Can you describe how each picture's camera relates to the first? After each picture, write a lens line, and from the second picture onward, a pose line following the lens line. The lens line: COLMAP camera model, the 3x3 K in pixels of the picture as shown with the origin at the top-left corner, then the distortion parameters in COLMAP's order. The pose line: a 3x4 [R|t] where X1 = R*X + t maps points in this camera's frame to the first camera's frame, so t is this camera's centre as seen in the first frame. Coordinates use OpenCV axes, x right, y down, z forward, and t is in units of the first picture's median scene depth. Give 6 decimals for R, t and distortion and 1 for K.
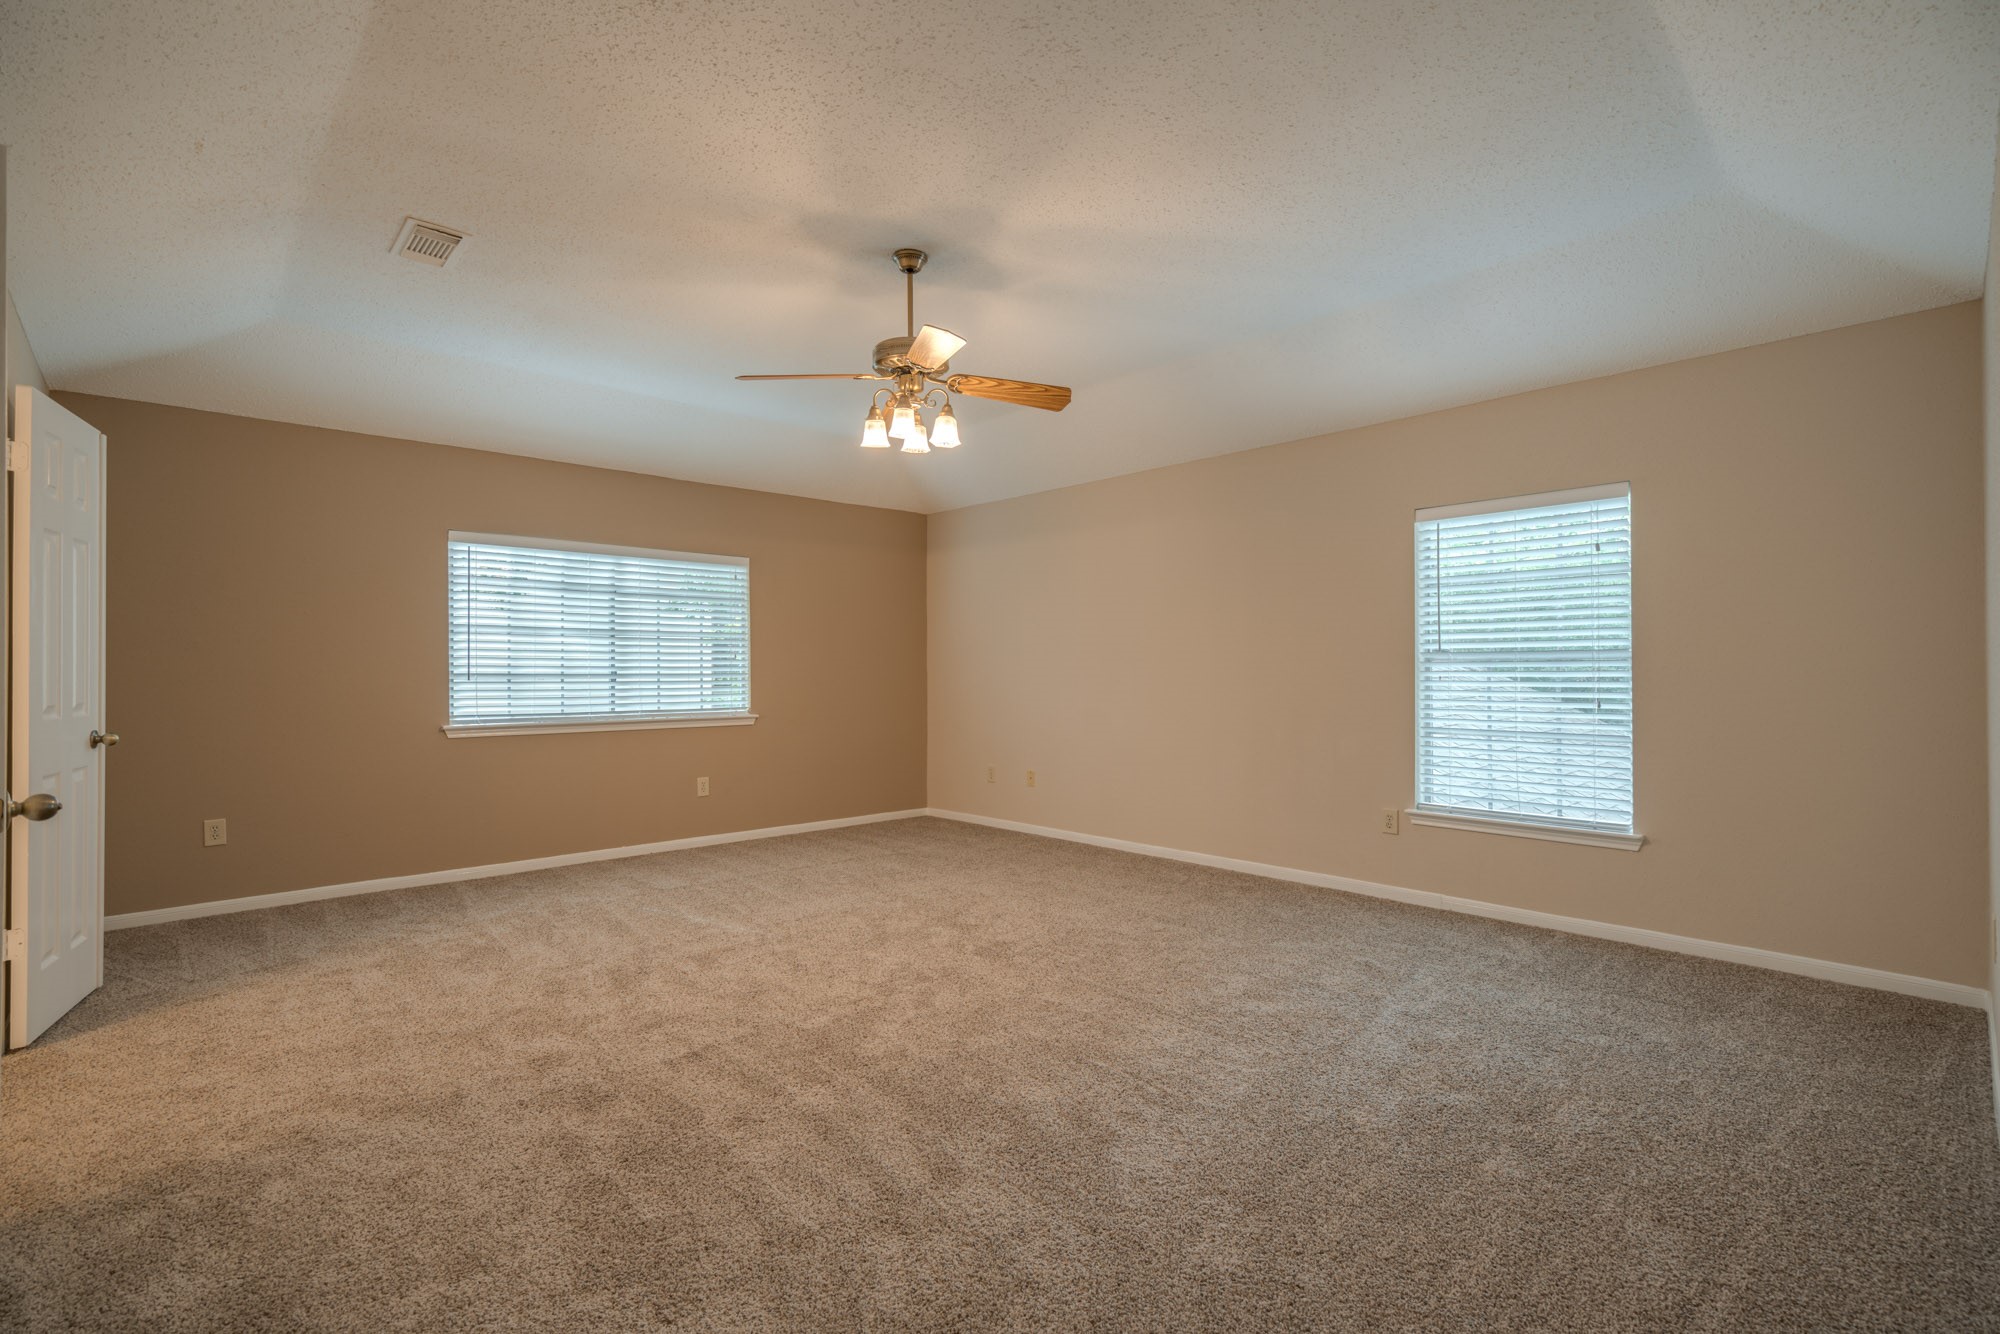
lens RADIAL K [[903.7, 0, 987.5], [0, 903.7, 663.7], [0, 0, 1]] dist [-0.005283, 0.003234]
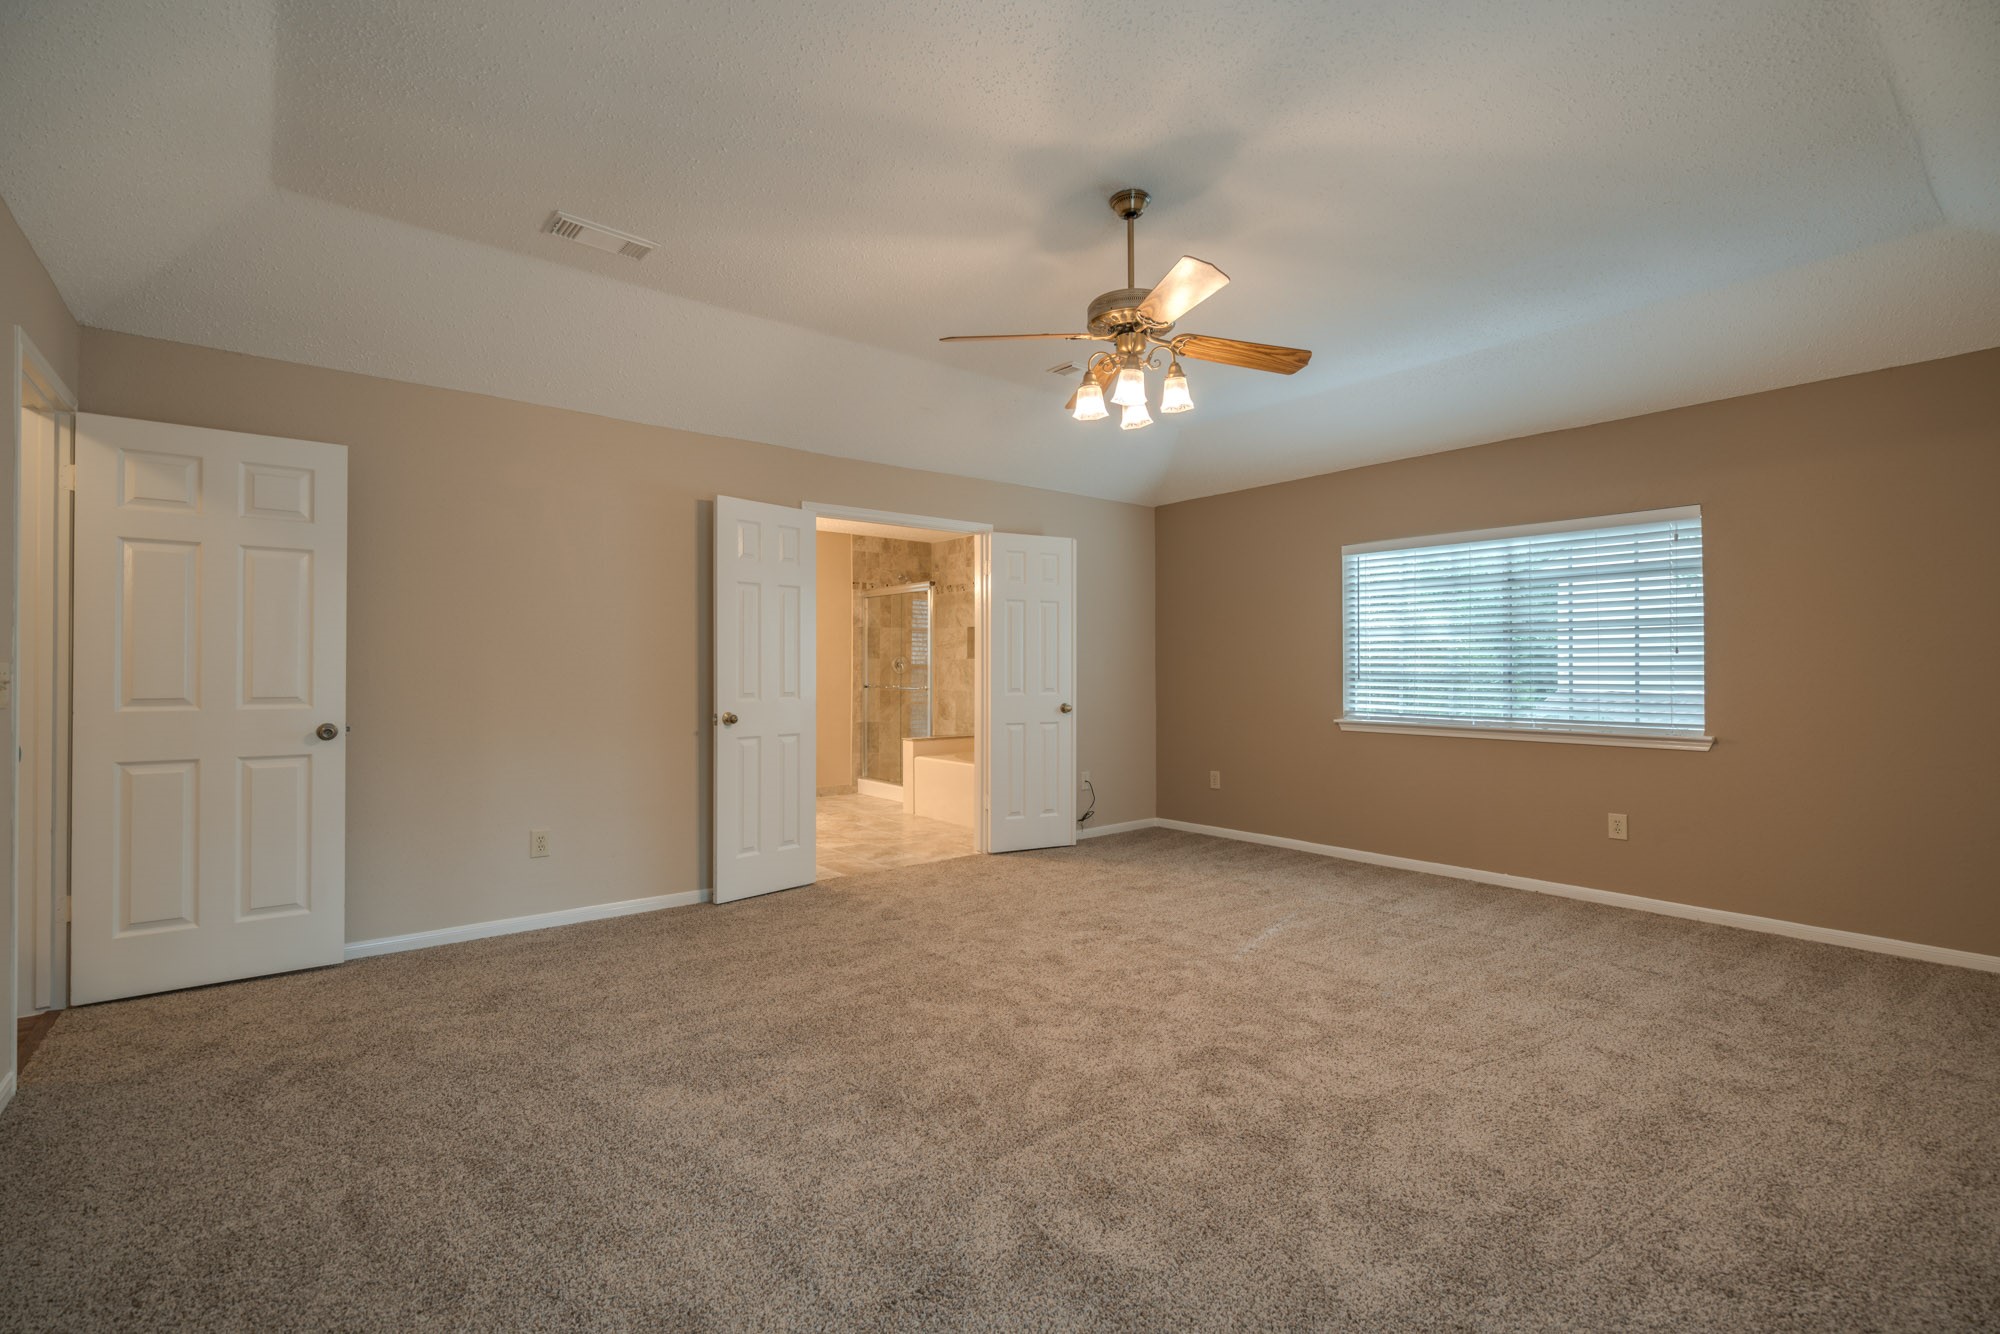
lens RADIAL K [[903.7, 0, 1000.7], [0, 903.7, 660.9], [0, 0, 1]] dist [-0.005283, 0.003234]
pose [[-0.063483, -0.009392, -0.997939, 0.560471], [0.006151, 0.999933, -0.009802, 0.004141], [0.997964, -0.006761, -0.063421, 0.655803]]
